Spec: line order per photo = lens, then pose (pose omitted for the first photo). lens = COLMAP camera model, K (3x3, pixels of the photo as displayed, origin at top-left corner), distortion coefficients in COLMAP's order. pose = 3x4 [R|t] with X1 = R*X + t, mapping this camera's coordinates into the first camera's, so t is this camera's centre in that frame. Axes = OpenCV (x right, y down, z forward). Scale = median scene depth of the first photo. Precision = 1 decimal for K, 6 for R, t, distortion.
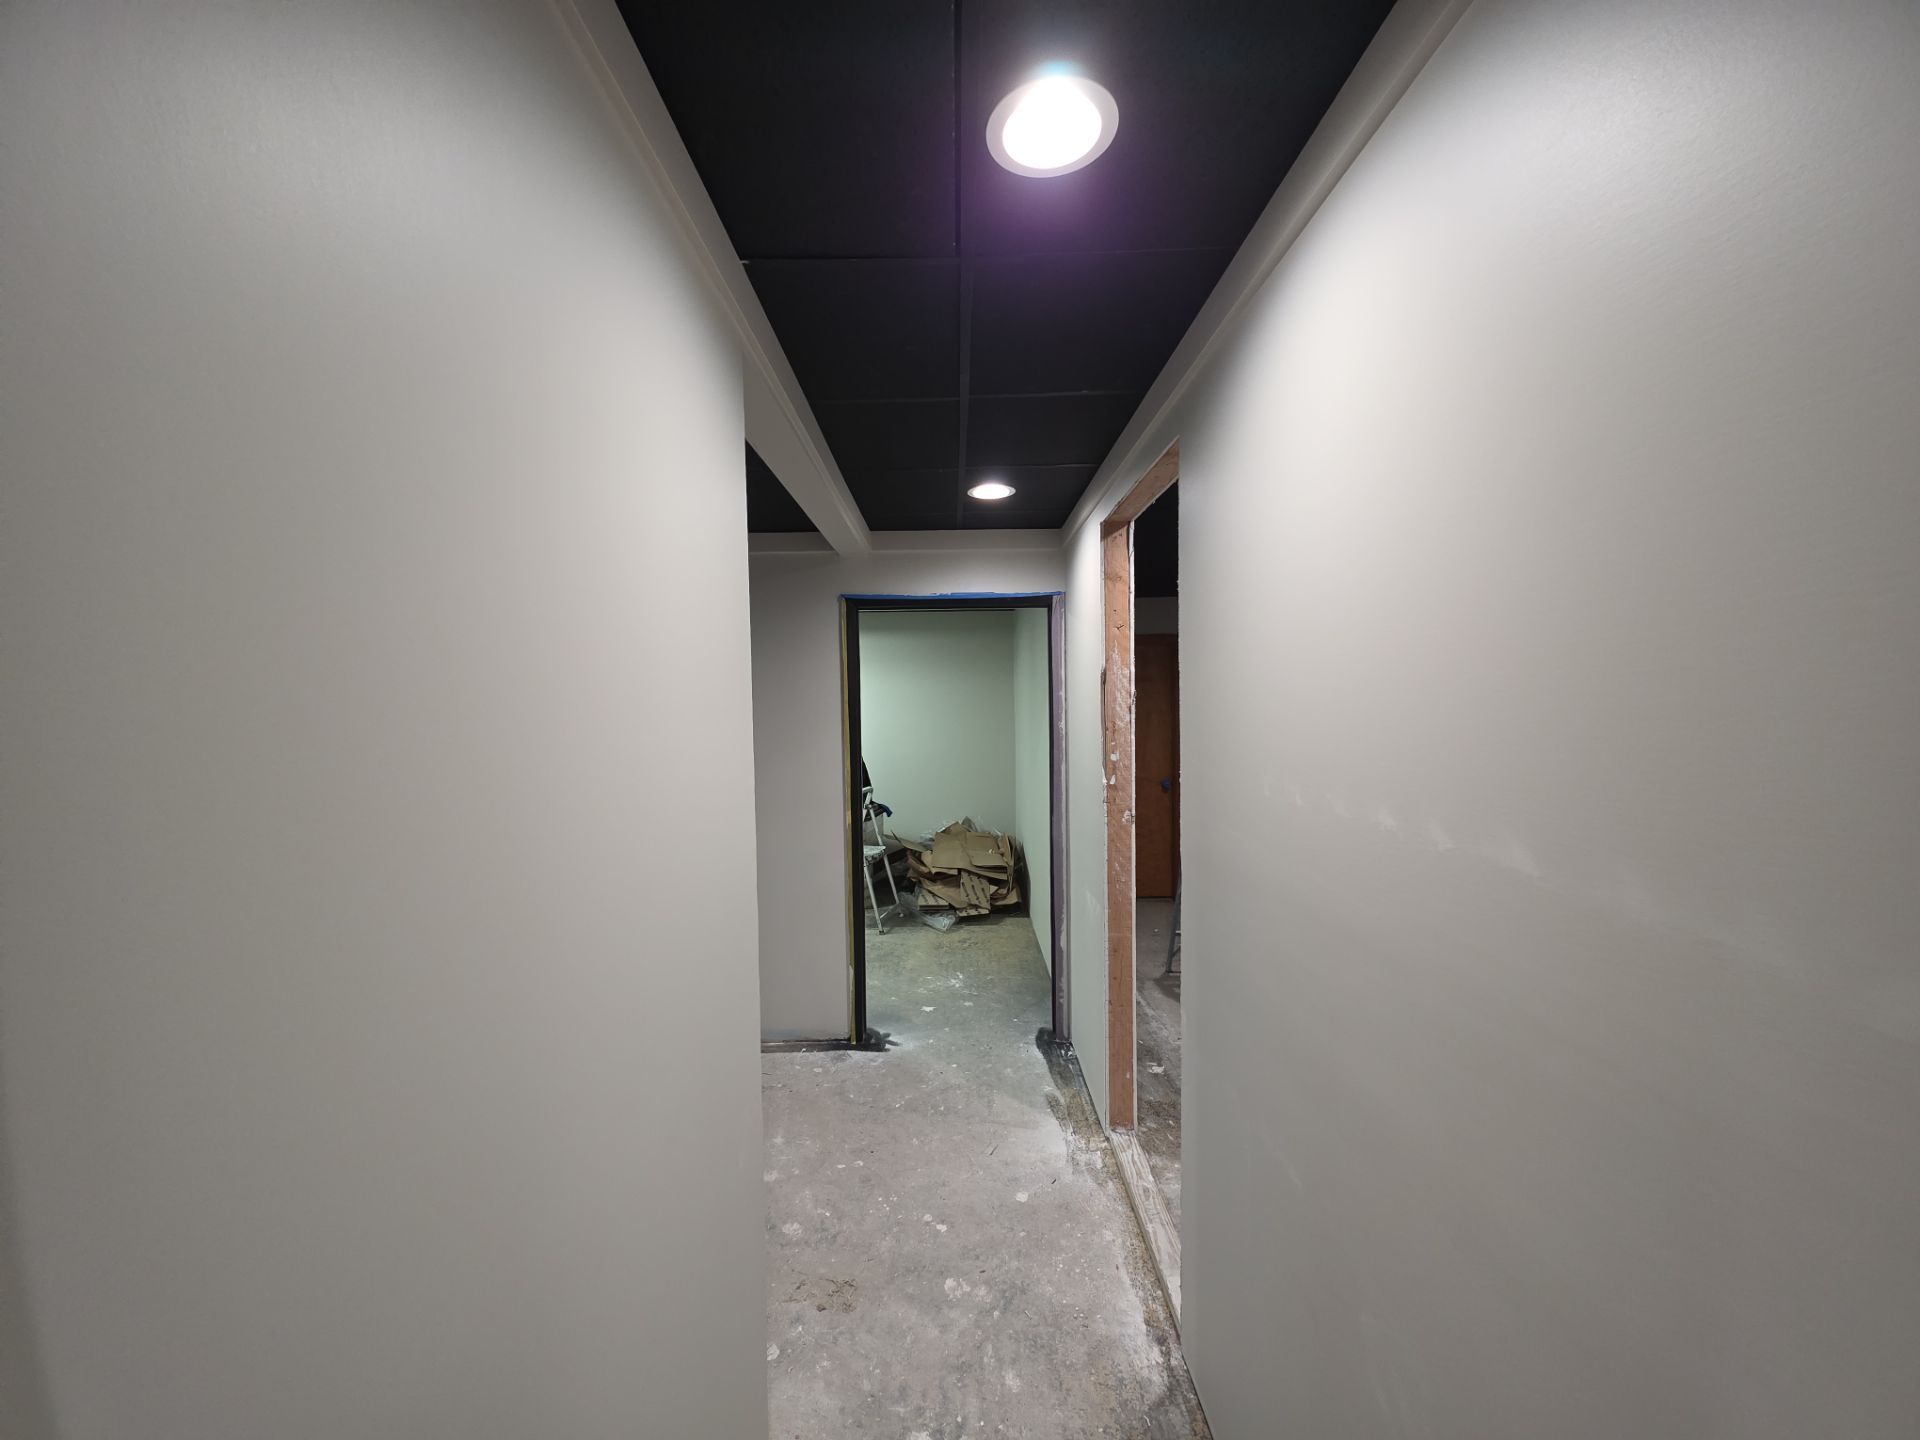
lens RADIAL K [[757.9, 0, 955.3], [0, 757.9, 721.4], [0, 0, 1]] dist [-0.002015, -0.000528]
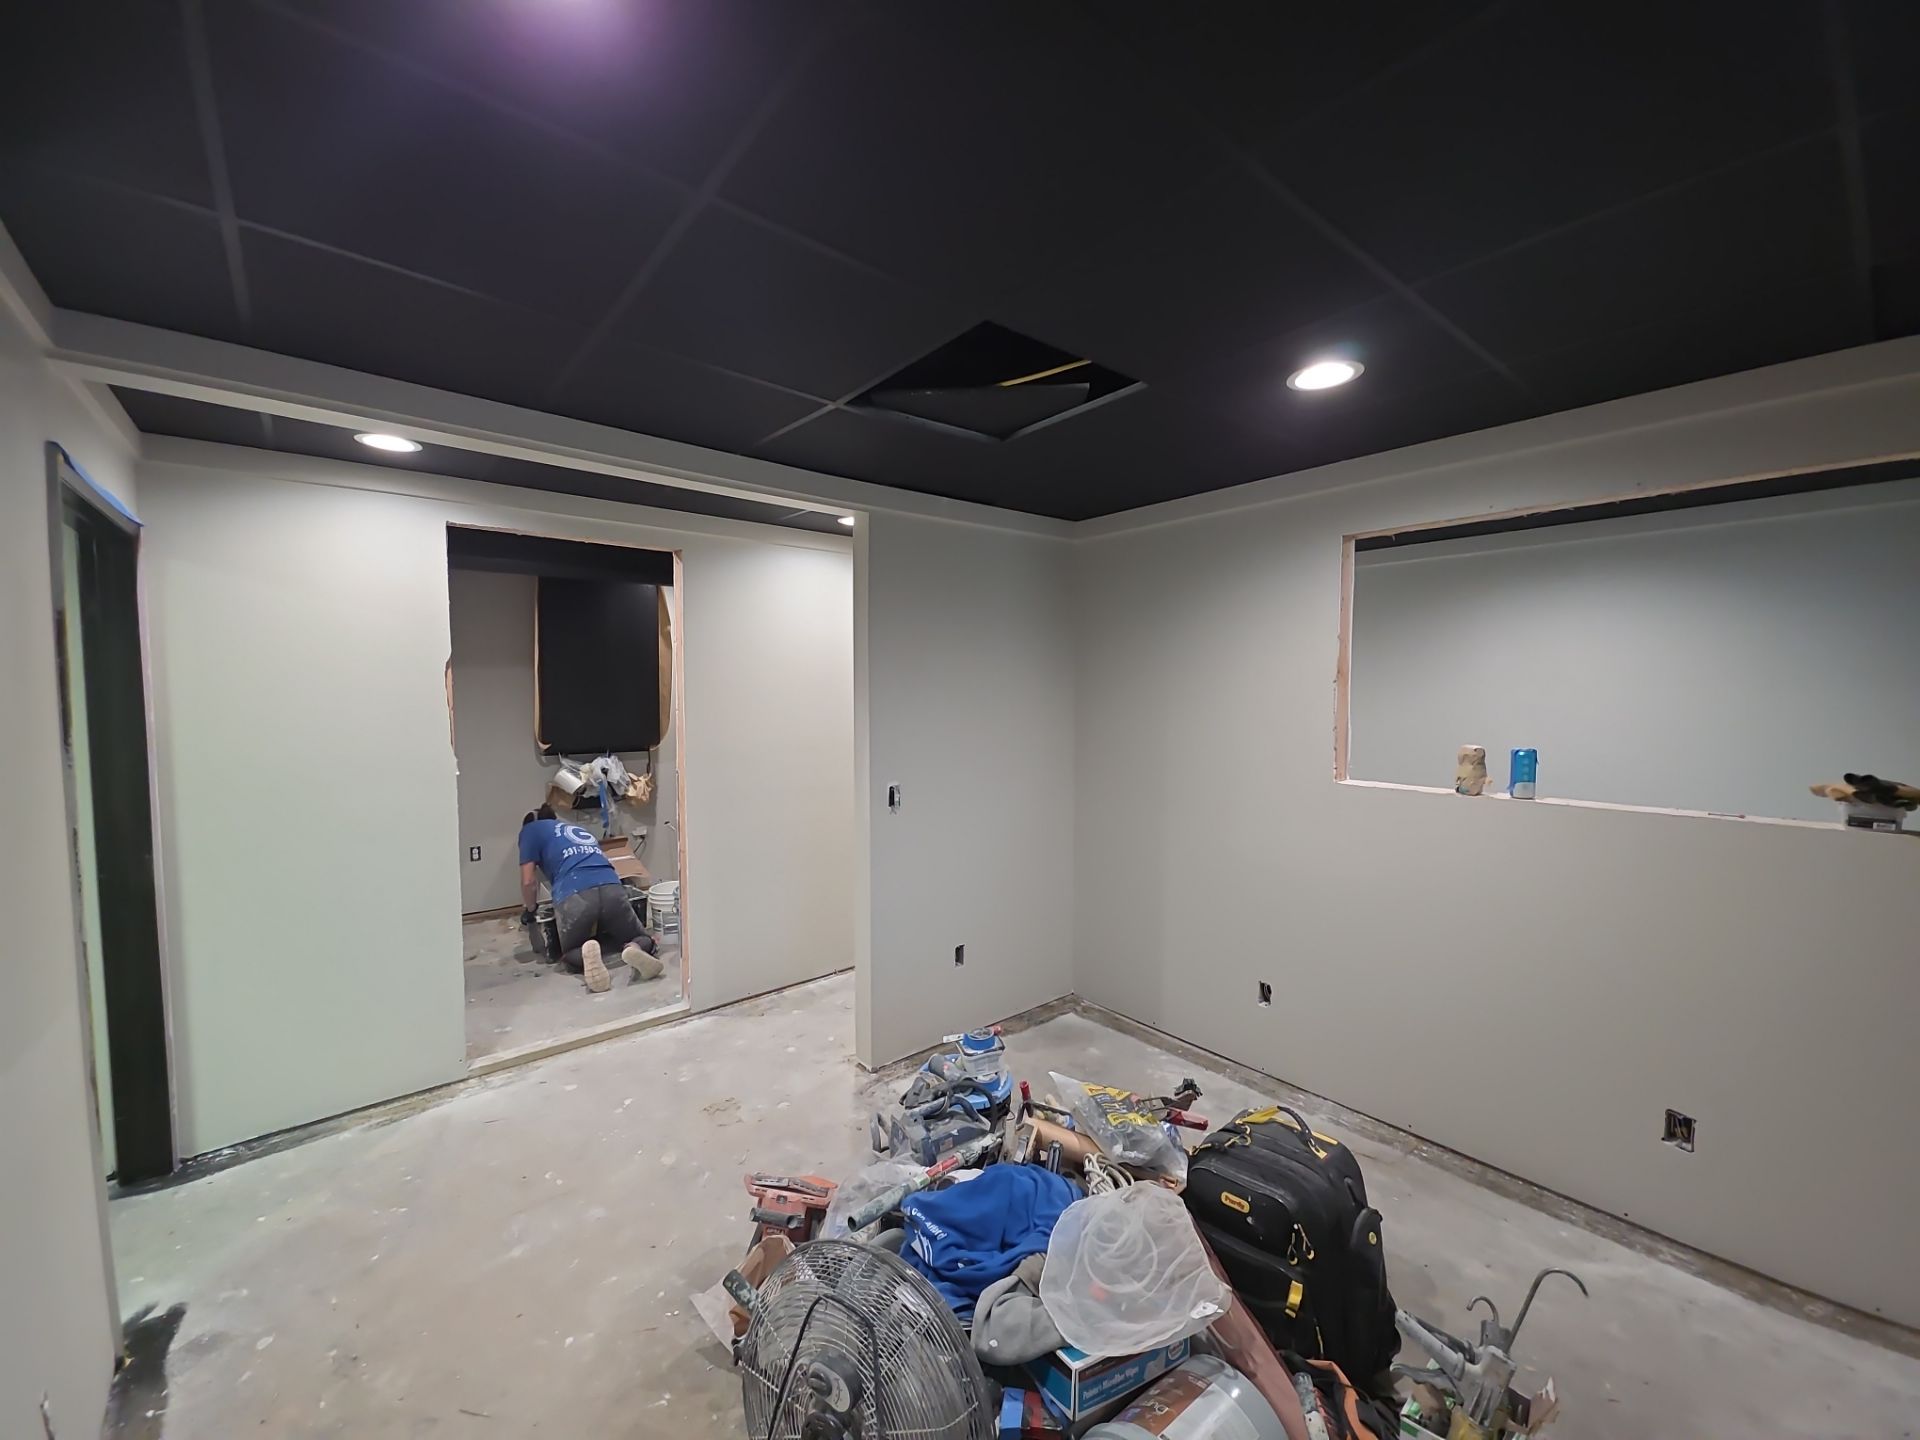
lens RADIAL K [[757.9, 0, 963.2], [0, 757.9, 723.1], [0, 0, 1]] dist [-0.002015, -0.000528]
pose [[-0.644248, -0.019918, 0.764558, -1.558675], [0.031953, 0.998087, 0.052927, -0.006005], [-0.764149, 0.058528, -0.642379, 1.585534]]
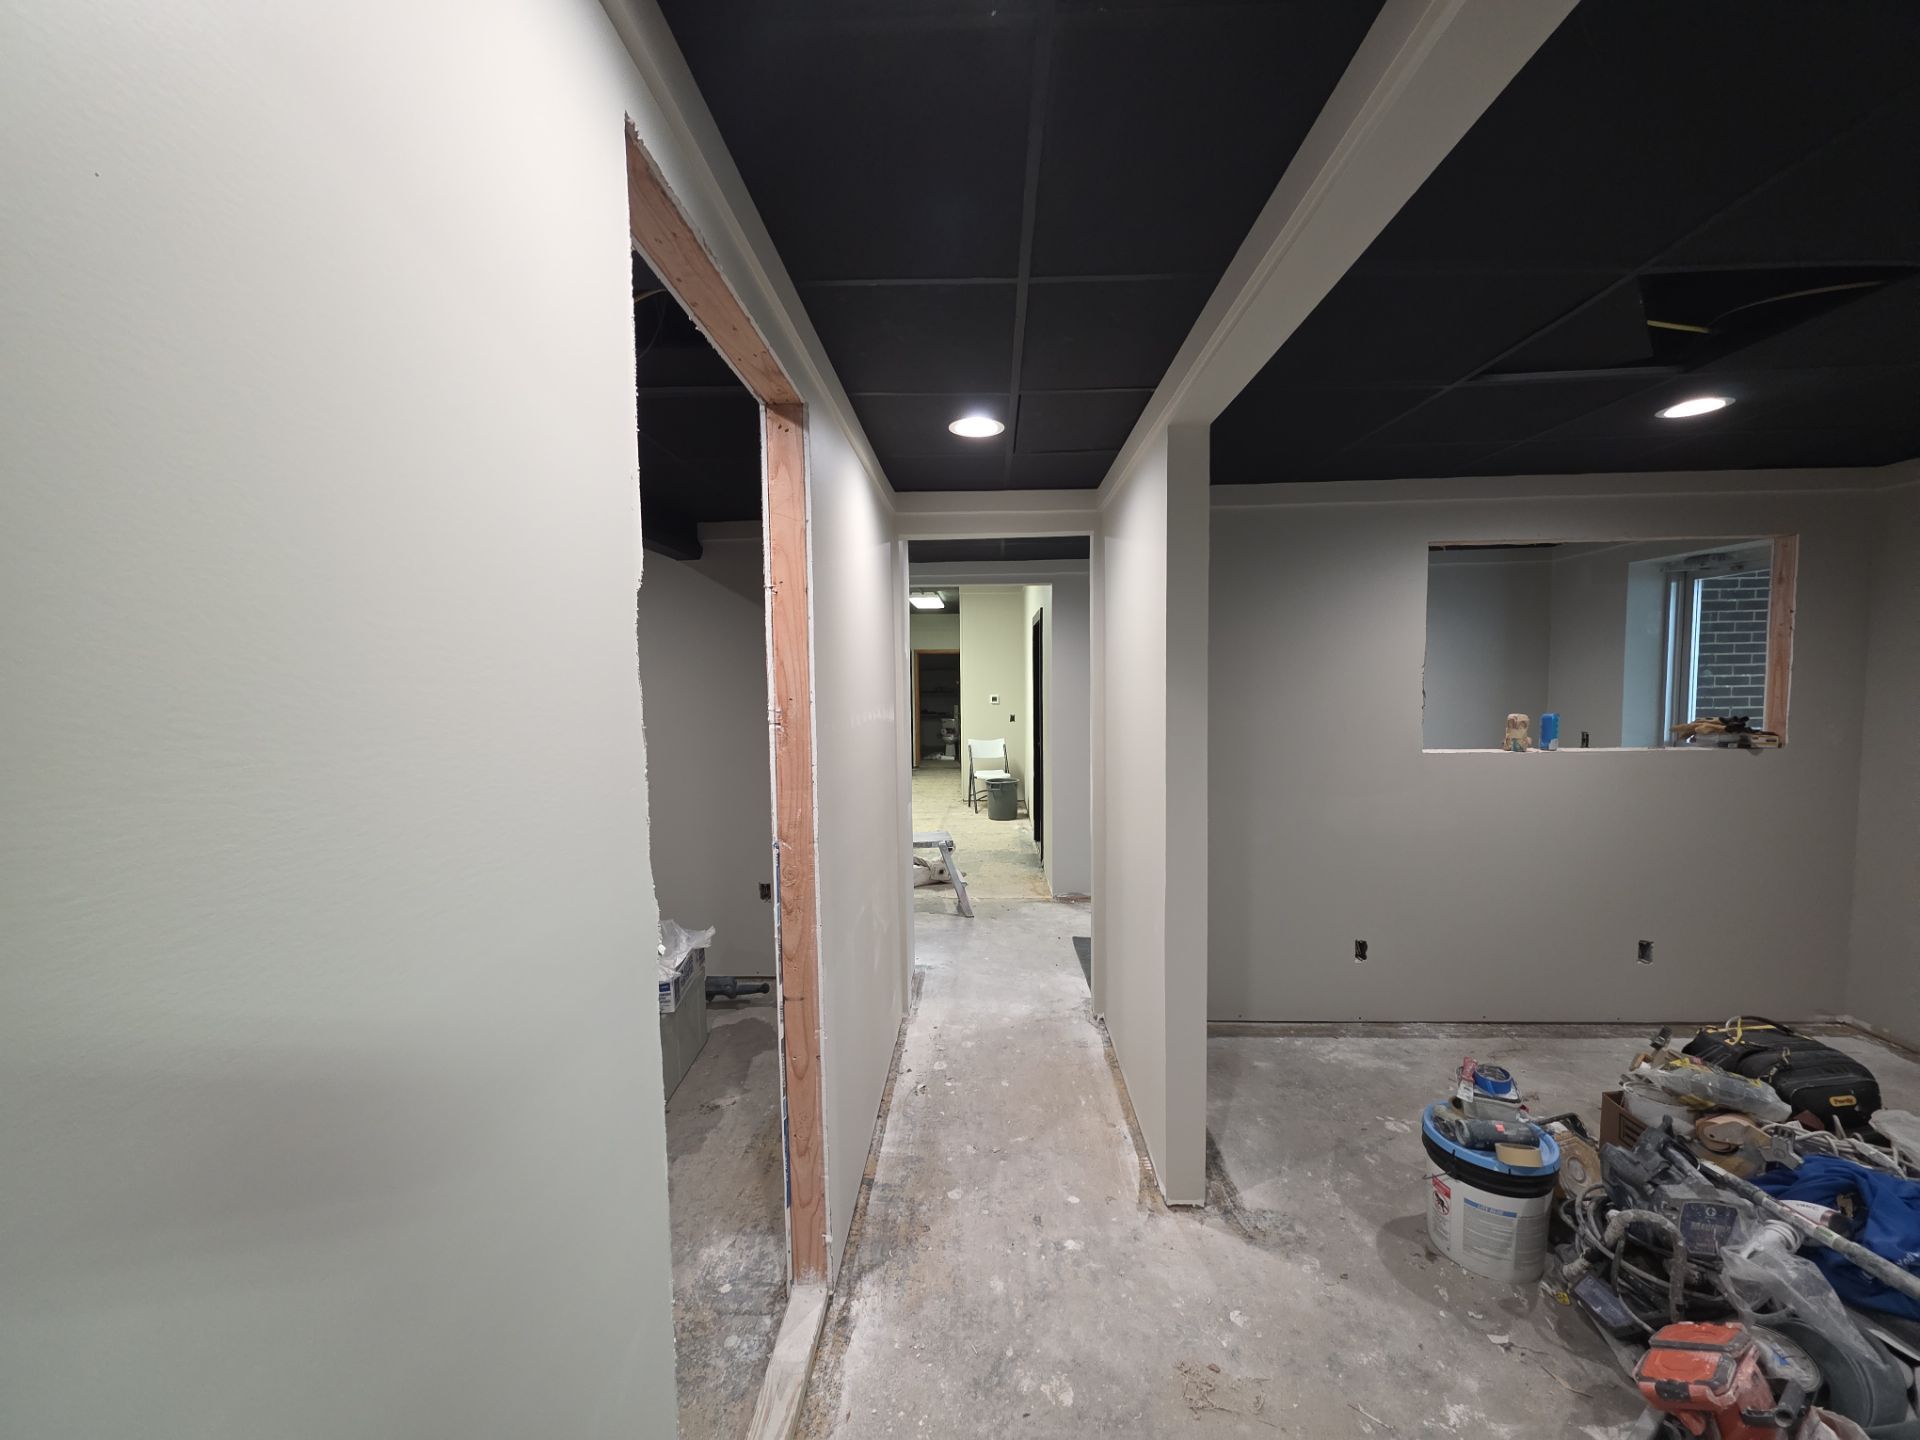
lens RADIAL K [[757.9, 0, 960.8], [0, 757.9, 728.9], [0, 0, 1]] dist [-0.002015, -0.000528]
pose [[-0.998865, 0.026138, 0.039824, 0.057724], [0.029726, 0.995283, 0.092350, -0.034402], [-0.037223, 0.093429, -0.994930, 1.841191]]
